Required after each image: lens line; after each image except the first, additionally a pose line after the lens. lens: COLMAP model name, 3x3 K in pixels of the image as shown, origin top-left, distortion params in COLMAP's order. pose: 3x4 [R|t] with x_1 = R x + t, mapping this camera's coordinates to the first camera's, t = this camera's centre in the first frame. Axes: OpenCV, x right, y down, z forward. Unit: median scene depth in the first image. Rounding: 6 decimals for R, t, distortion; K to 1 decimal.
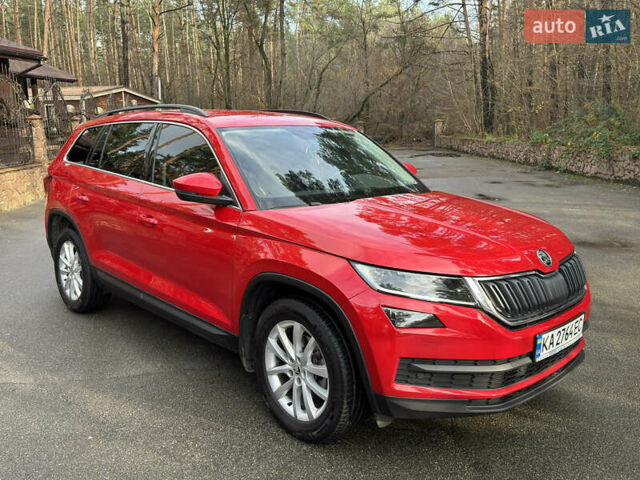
lens RADIAL K [[548.5, 0, 317.9], [0, 548.5, 240.1], [0, 0, 1]] dist [0.077663, -0.123305]
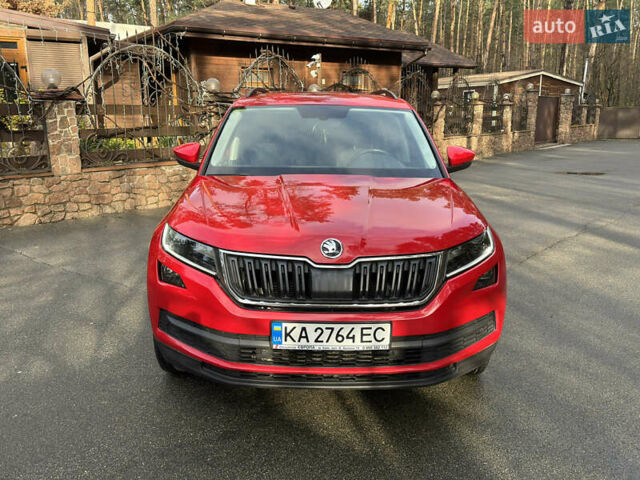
lens RADIAL K [[548.5, 0, 324.2], [0, 548.5, 243.4], [0, 0, 1]] dist [0.077663, -0.123305]
pose [[0.755542, 0.152551, -0.637090, 0.838281], [-0.132534, 0.987993, 0.079400, -0.038025], [0.641553, 0.024446, 0.766689, 0.260307]]
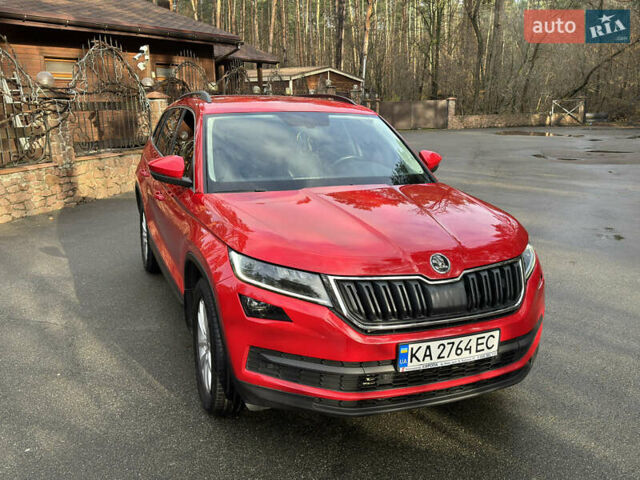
lens RADIAL K [[548.5, 0, 318.5], [0, 548.5, 246.1], [0, 0, 1]] dist [0.077663, -0.123305]
pose [[0.936084, 0.086601, -0.340950, 0.455326], [-0.069885, 0.995686, 0.061034, -0.031089], [0.344765, -0.033306, 0.938098, 0.071004]]
